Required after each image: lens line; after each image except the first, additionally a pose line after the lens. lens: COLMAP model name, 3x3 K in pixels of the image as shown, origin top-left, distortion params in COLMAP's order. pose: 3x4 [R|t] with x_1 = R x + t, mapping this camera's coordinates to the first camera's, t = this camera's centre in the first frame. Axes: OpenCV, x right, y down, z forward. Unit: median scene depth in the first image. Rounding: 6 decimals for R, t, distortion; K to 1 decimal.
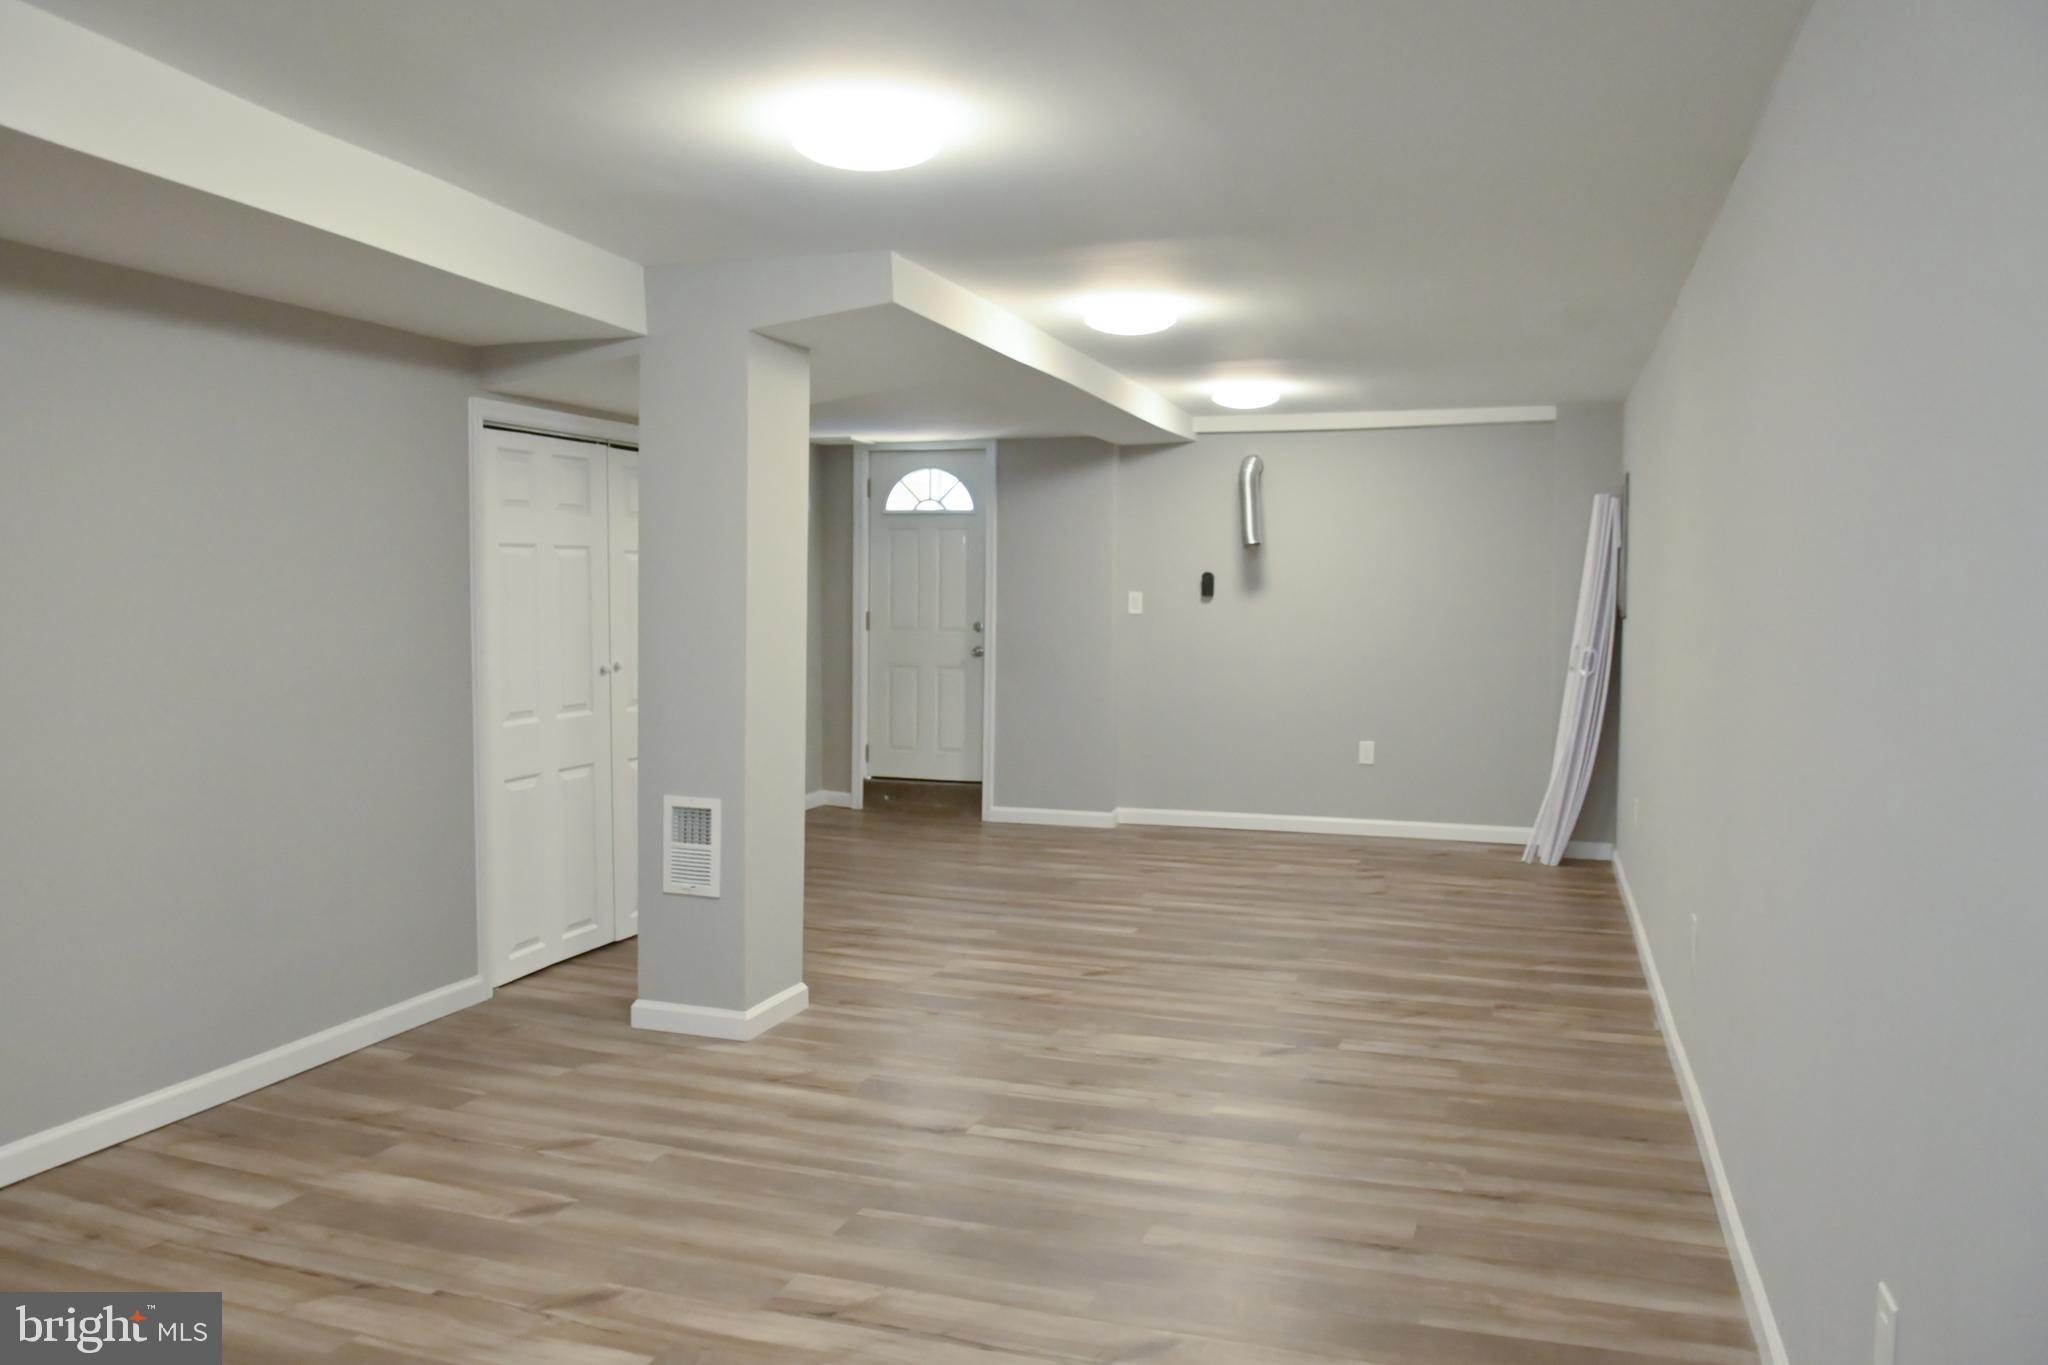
lens RADIAL K [[1568.3, 0, 1018.5], [0, 1568.3, 683.0], [0, 0, 1]] dist [-0.055010, -0.006659]
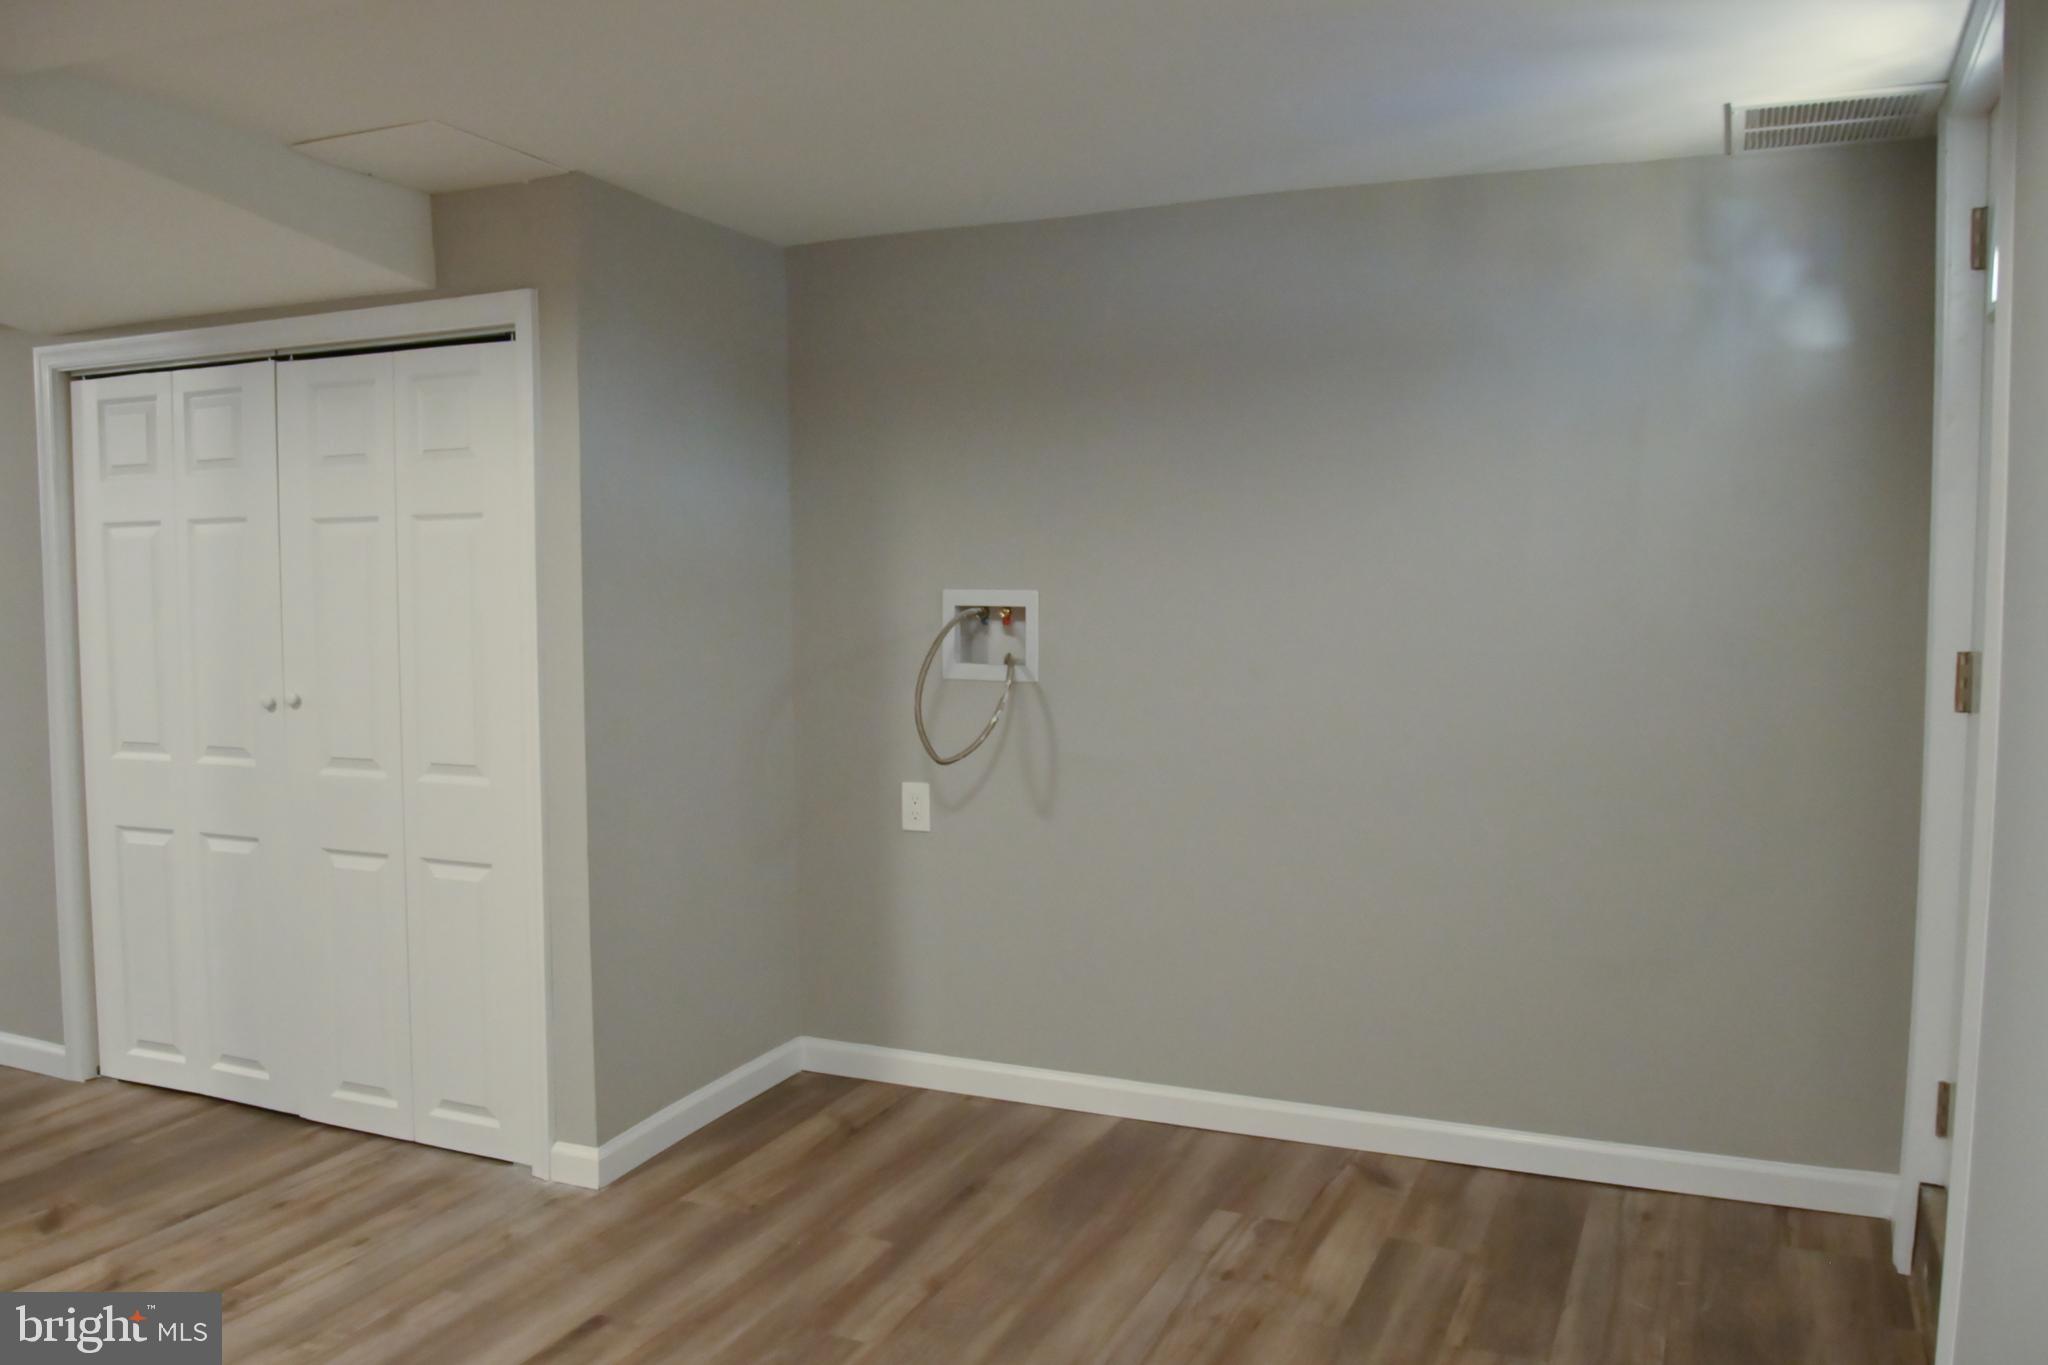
lens RADIAL K [[1568.3, 0, 1023.4], [0, 1568.3, 680.7], [0, 0, 1]] dist [-0.055010, -0.006659]
pose [[-0.100445, 0.055381, -0.993400, 0.421147], [-0.060512, 0.996261, 0.061659, -0.092648], [0.993101, 0.066306, -0.096718, 1.651312]]
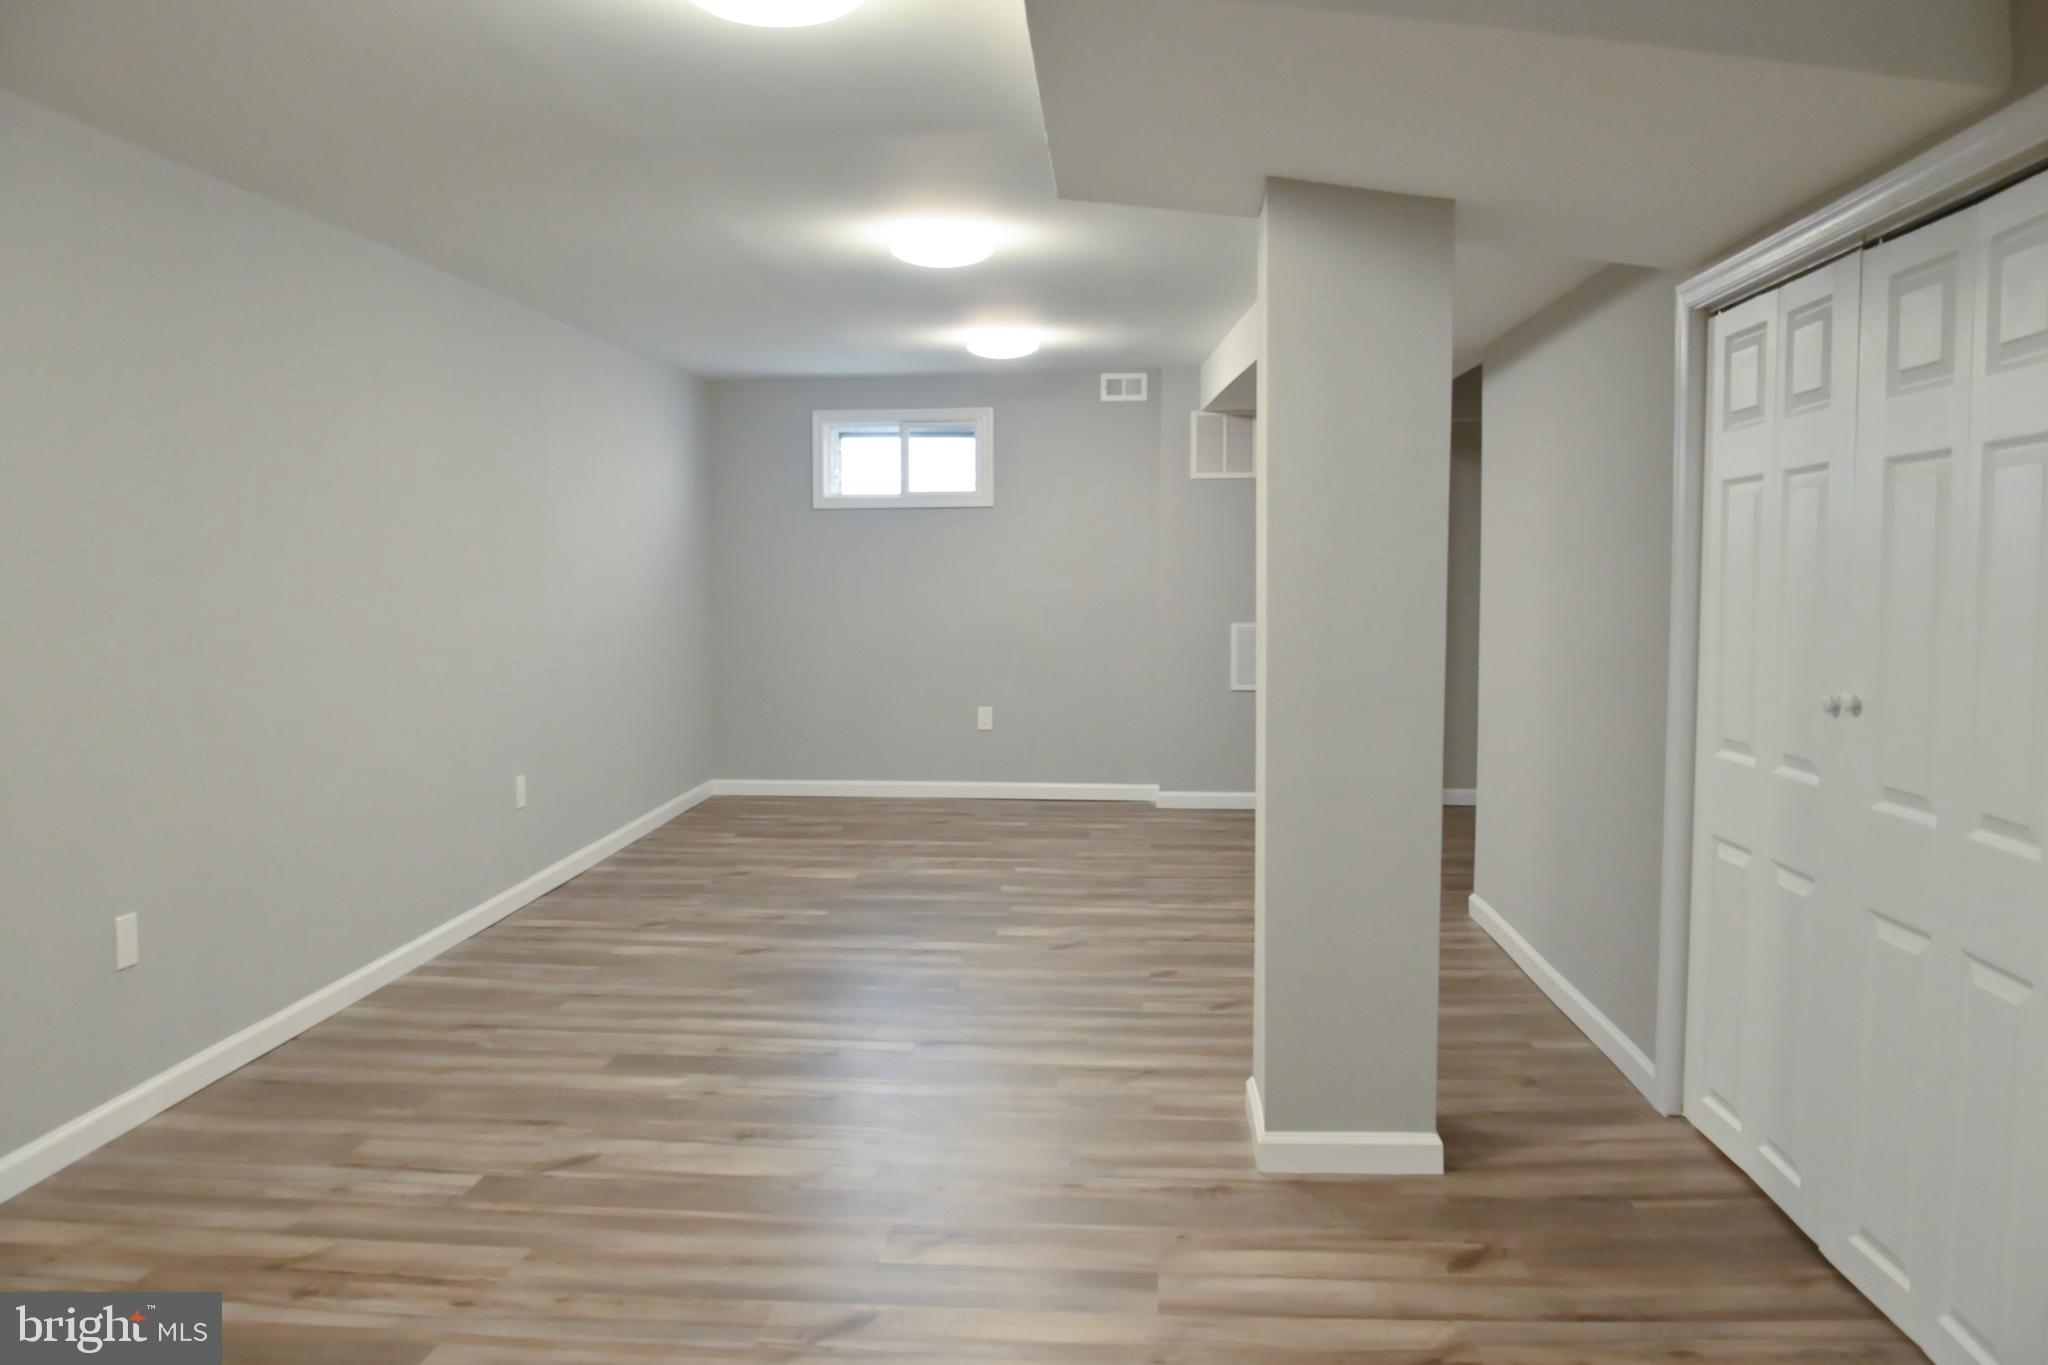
lens RADIAL K [[1568.3, 0, 1021.7], [0, 1568.3, 693.0], [0, 0, 1]] dist [-0.055010, -0.006659]
pose [[-0.970383, 0.013986, -0.241167, 0.129578], [-0.018600, 0.991034, 0.132311, -0.087684], [0.240855, 0.132878, -0.961422, 1.692910]]
